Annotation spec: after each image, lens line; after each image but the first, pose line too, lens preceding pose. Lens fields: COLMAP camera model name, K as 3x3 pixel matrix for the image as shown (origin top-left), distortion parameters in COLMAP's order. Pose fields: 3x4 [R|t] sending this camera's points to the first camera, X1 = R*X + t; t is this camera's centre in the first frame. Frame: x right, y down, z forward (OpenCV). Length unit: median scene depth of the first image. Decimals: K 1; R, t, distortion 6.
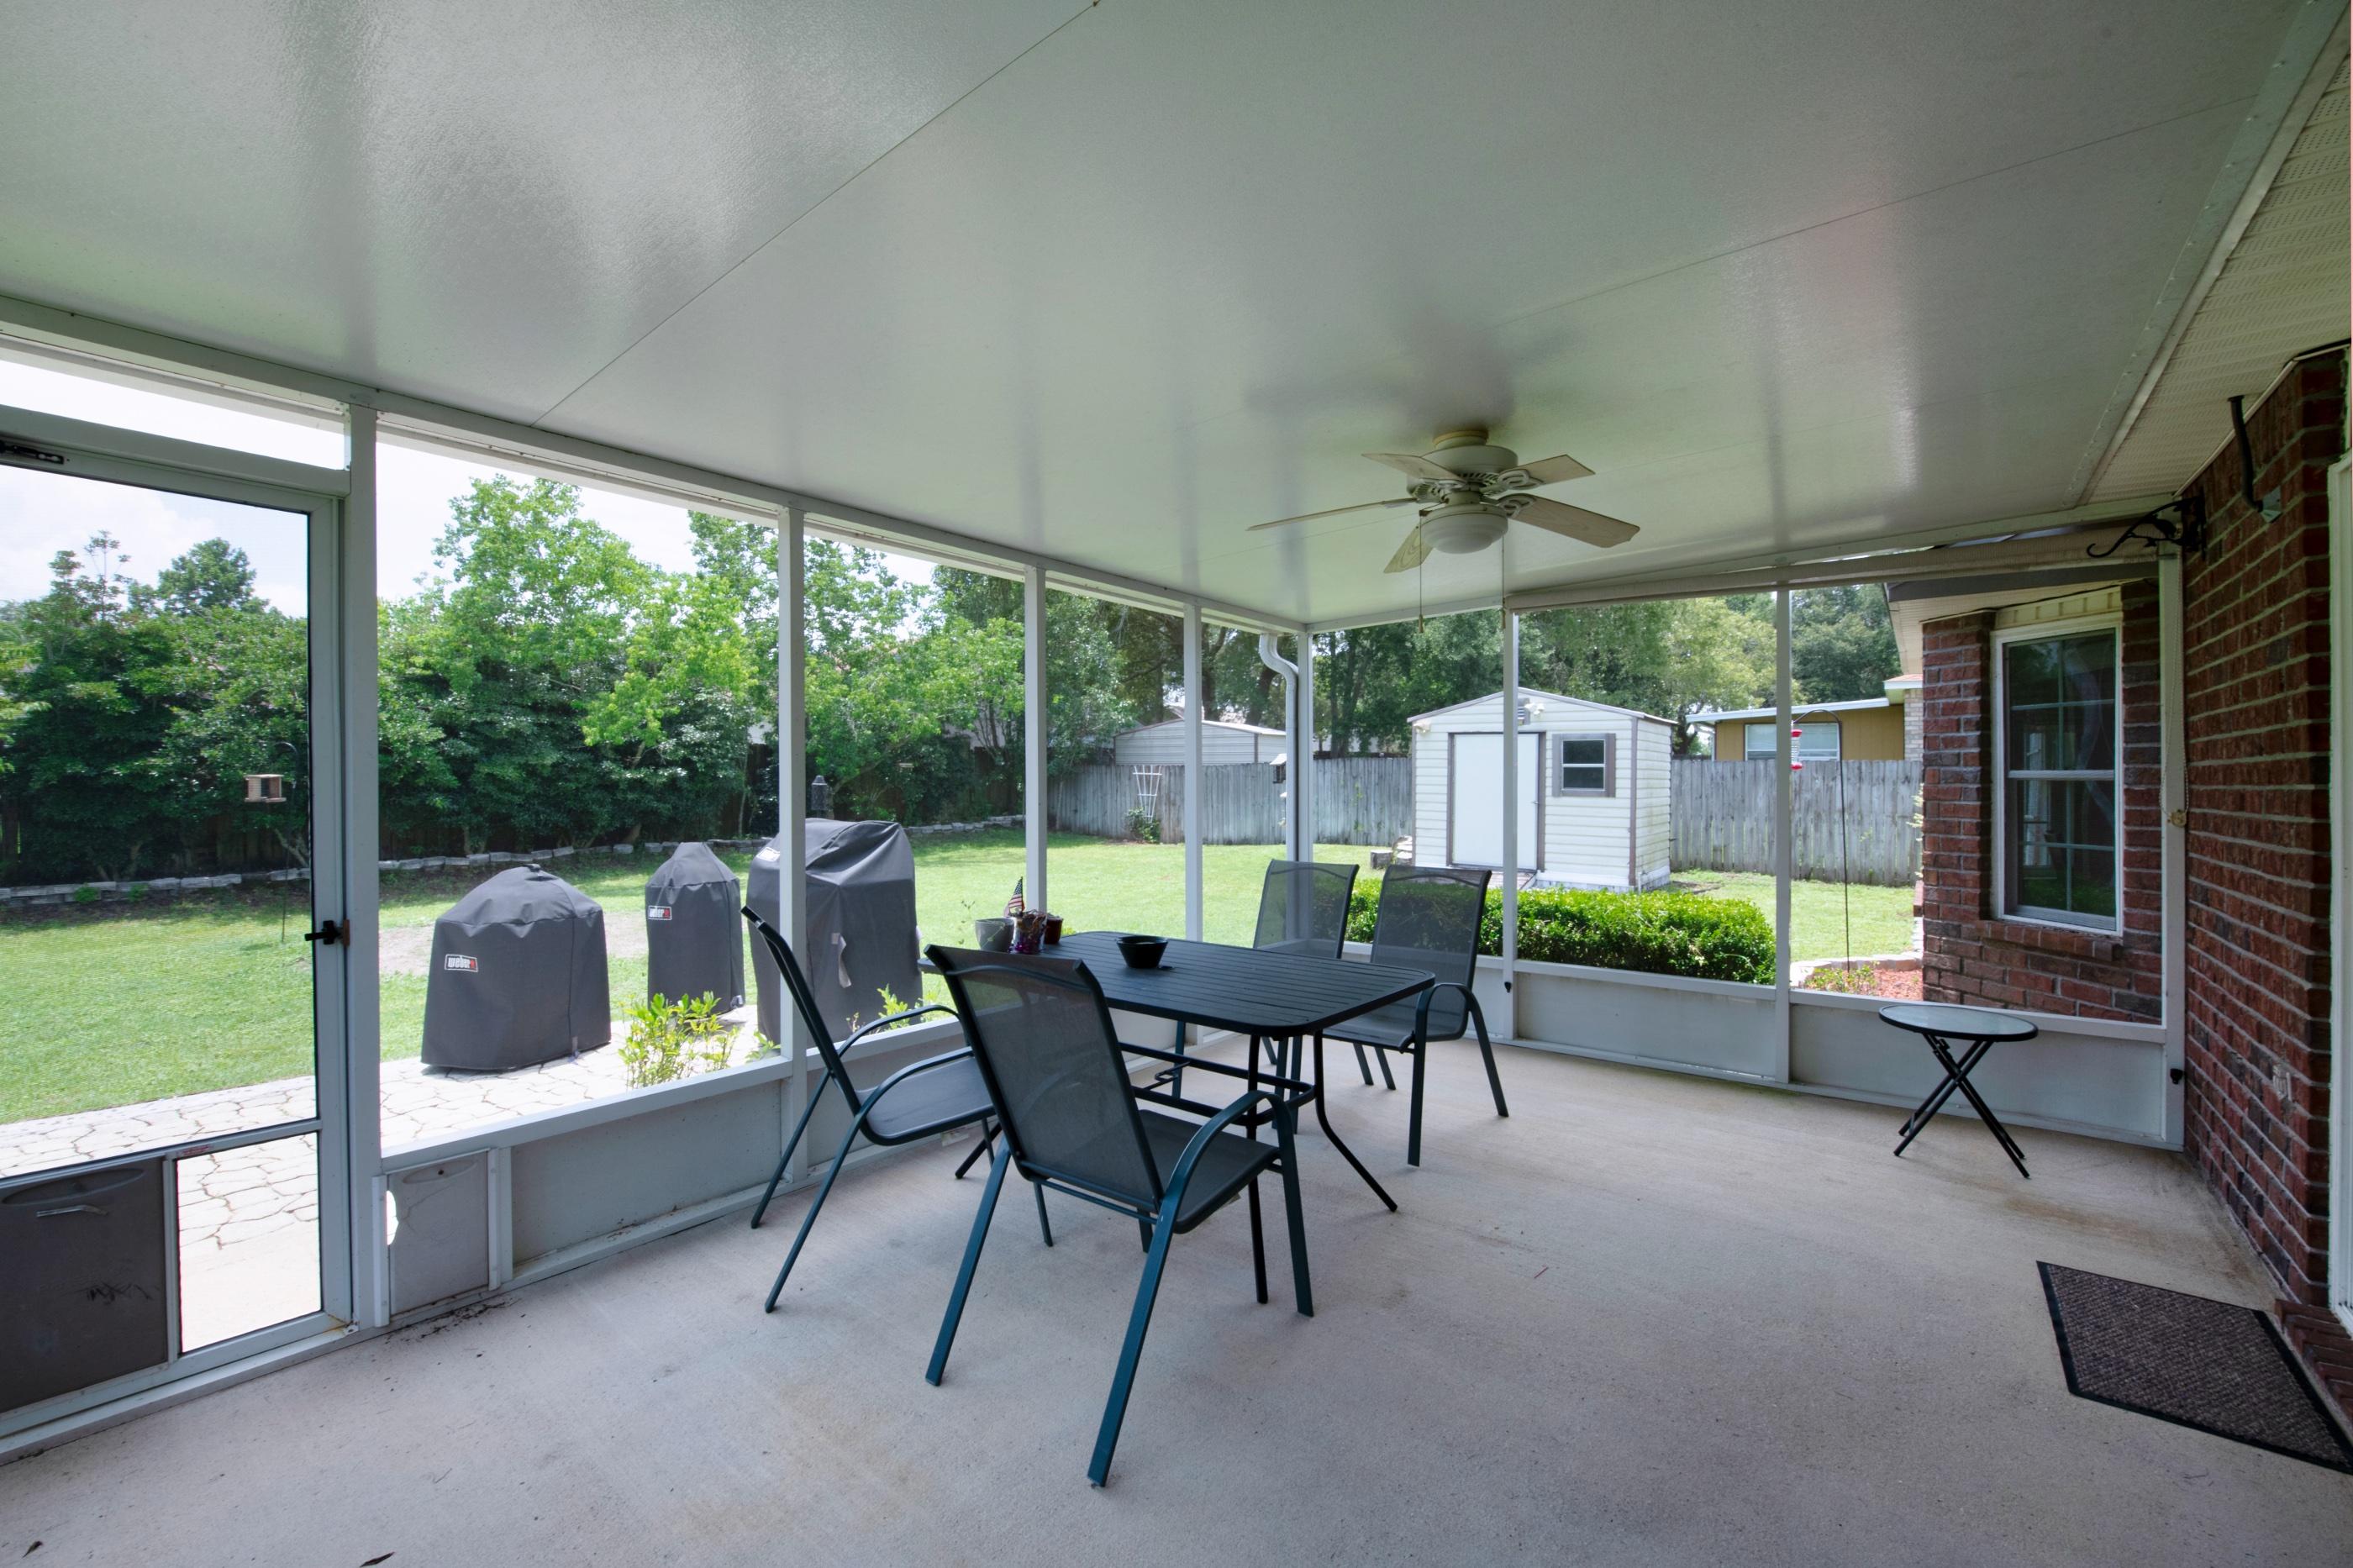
lens RADIAL K [[974.0, 0, 1172.8], [0, 974.0, 782.4], [0, 0, 1]] dist [0.001360, -0.002155]
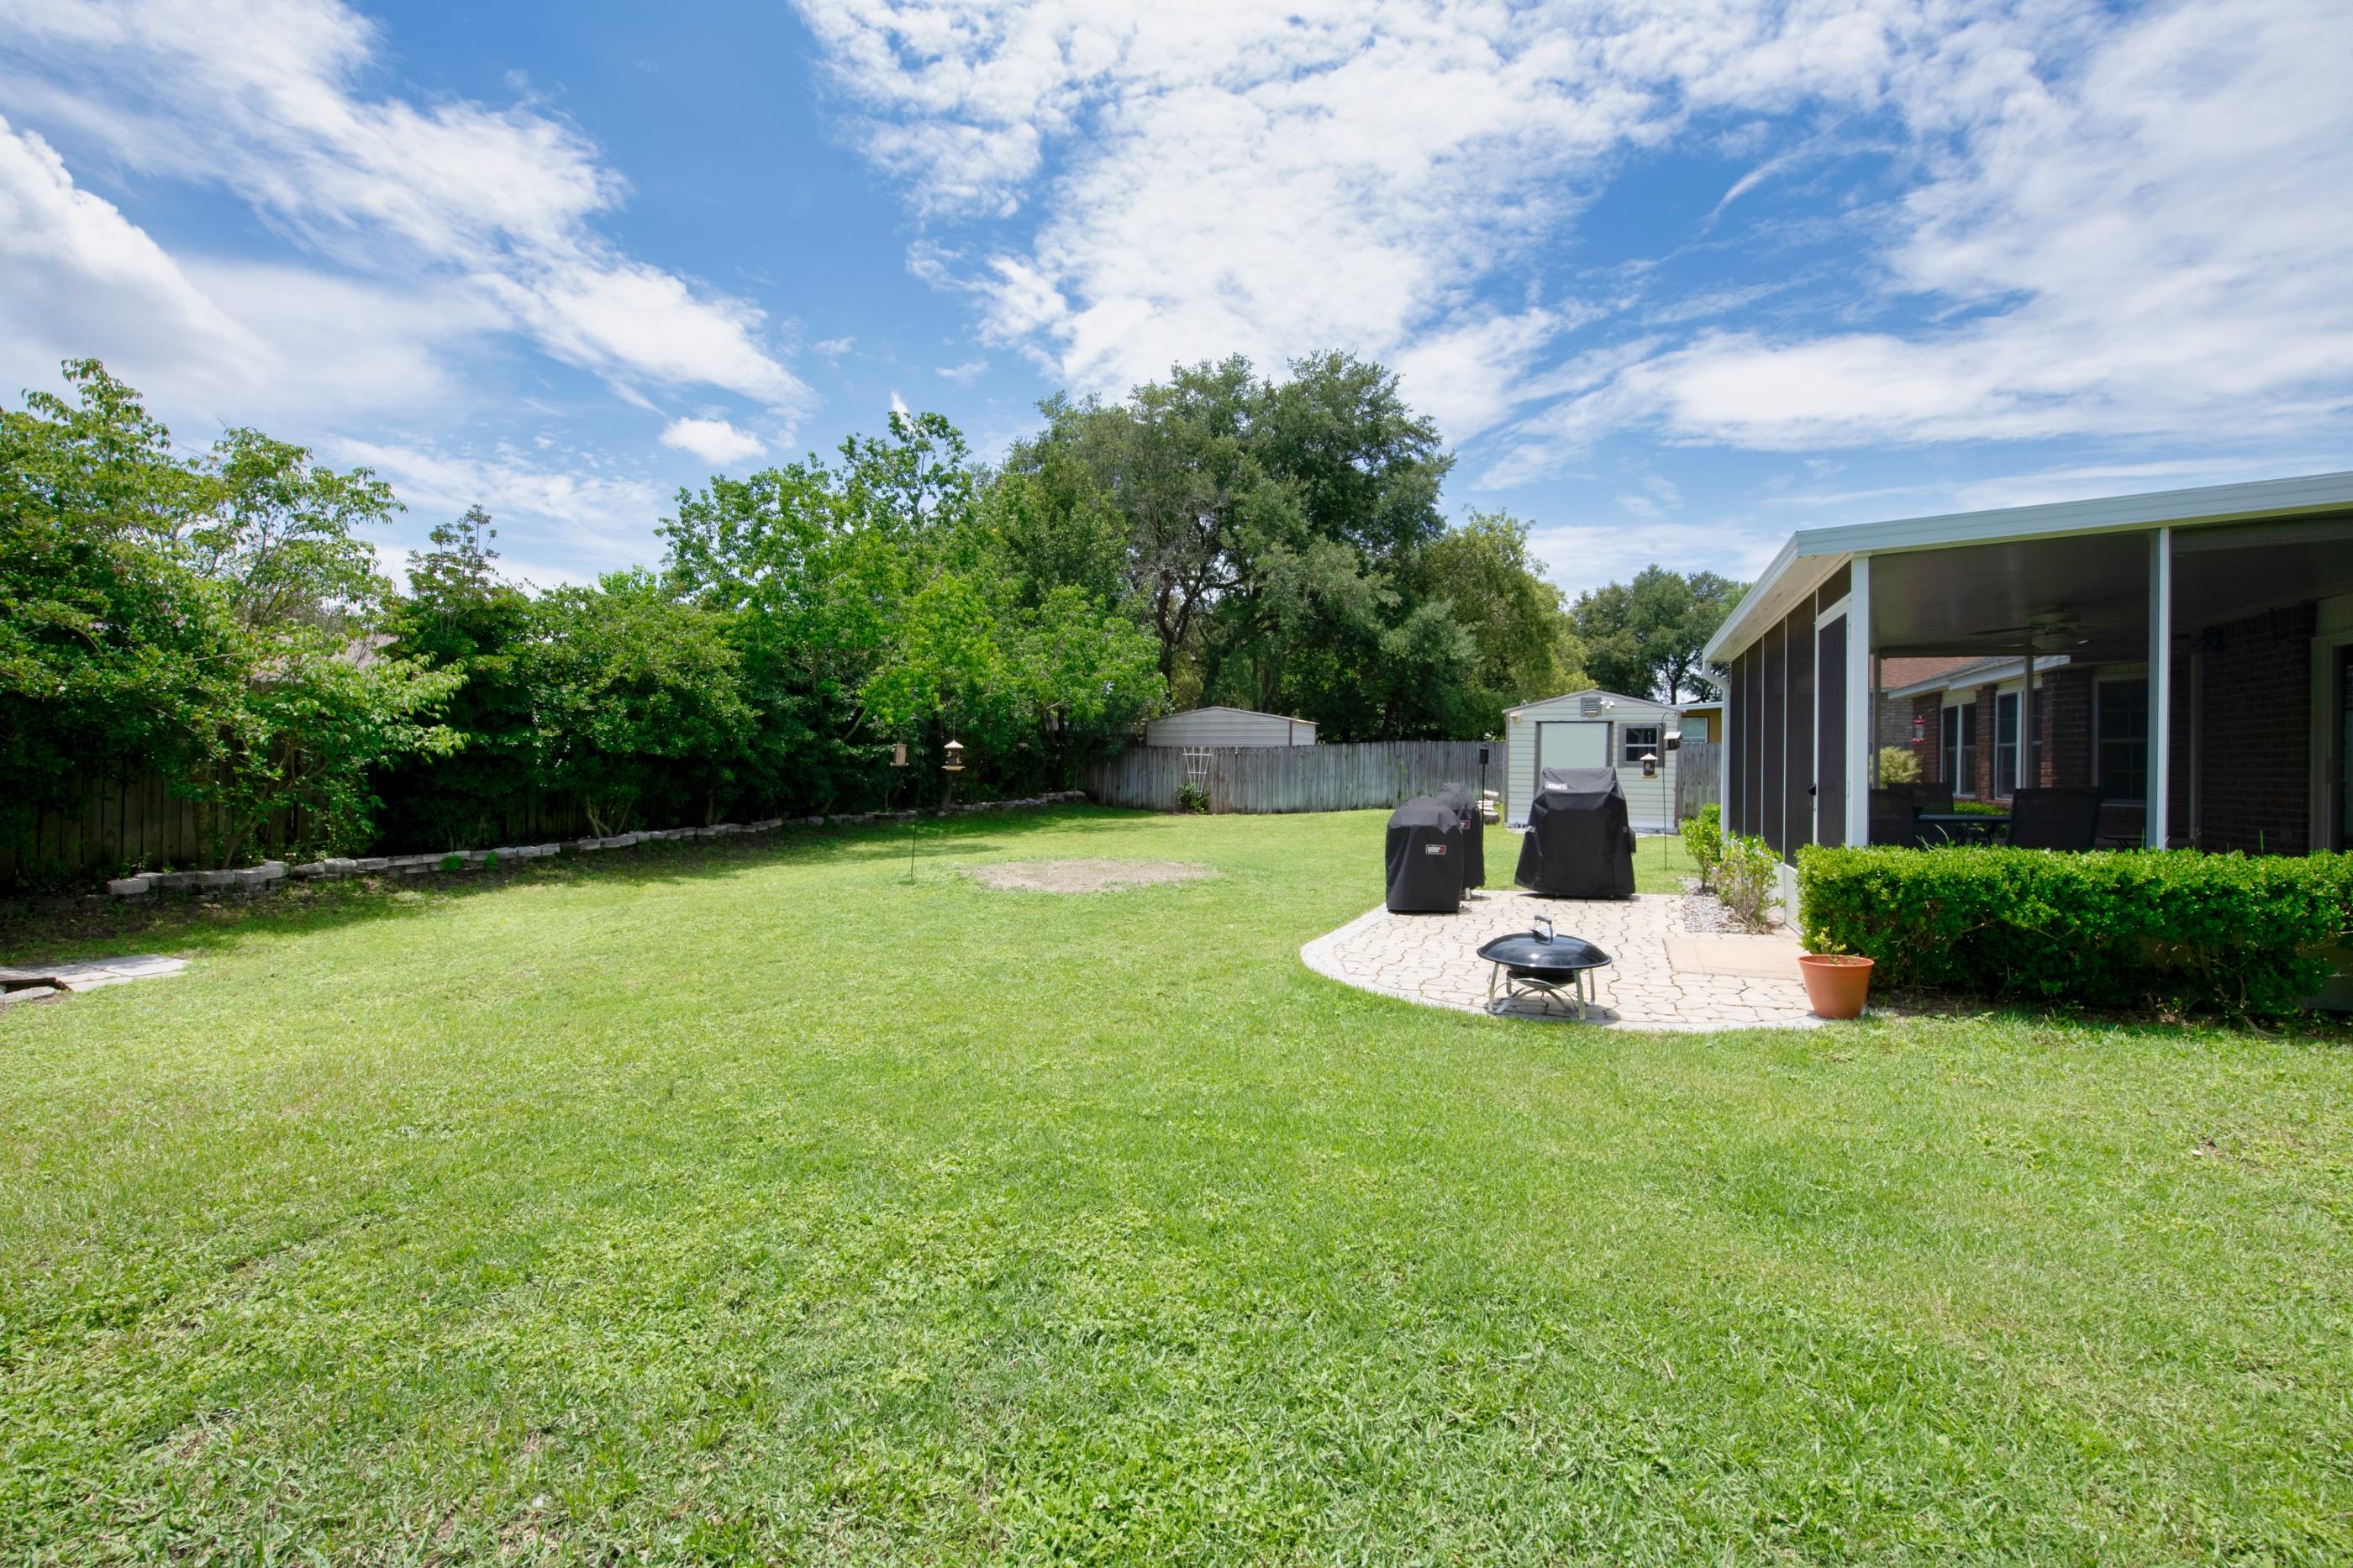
lens RADIAL K [[974.0, 0, 1181.5], [0, 974.0, 773.7], [0, 0, 1]] dist [0.001360, -0.002155]
pose [[0.957216, -0.002392, 0.289365, -0.595820], [0.002167, 0.999997, 0.001101, 0.019805], [-0.289367, -0.000427, 0.957218, -0.165283]]
